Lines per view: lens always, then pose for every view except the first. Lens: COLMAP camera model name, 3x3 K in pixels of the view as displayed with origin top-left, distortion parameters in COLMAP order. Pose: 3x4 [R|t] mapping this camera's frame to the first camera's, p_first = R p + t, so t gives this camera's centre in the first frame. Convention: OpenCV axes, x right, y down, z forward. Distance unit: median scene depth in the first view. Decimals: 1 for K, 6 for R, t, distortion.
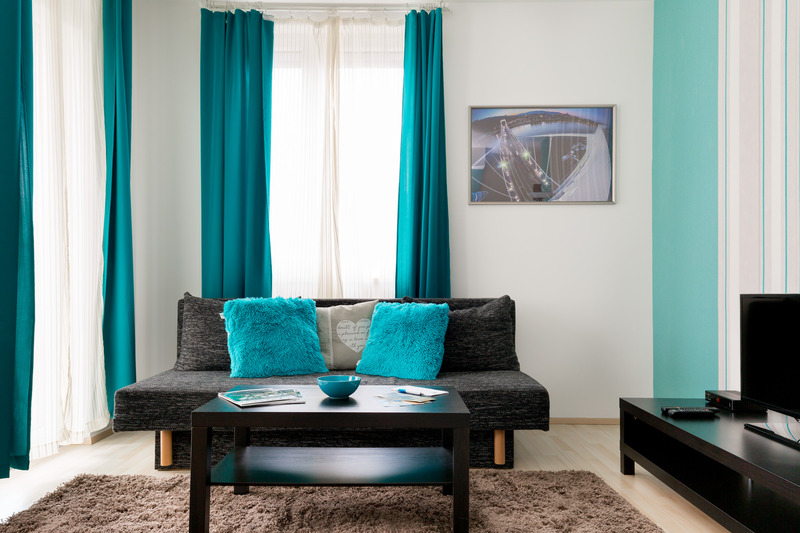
lens RADIAL K [[583.0, 0, 394.6], [0, 583.0, 288.7], [0, 0, 1]] dist [0.067671, 0.000653]
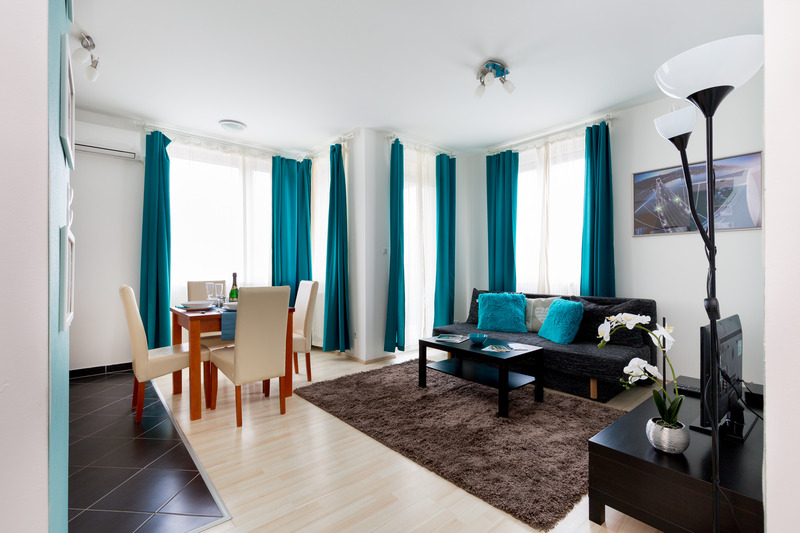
lens RADIAL K [[362.7, 0, 400.2], [0, 362.7, 267.1], [0, 0, 1]] dist [-0.004259, -0.000212]
pose [[0.652242, -0.003968, -0.758001, 0.457647], [-0.002061, 0.999973, -0.007008, -0.056957], [0.758008, 0.006133, 0.652216, -0.087750]]
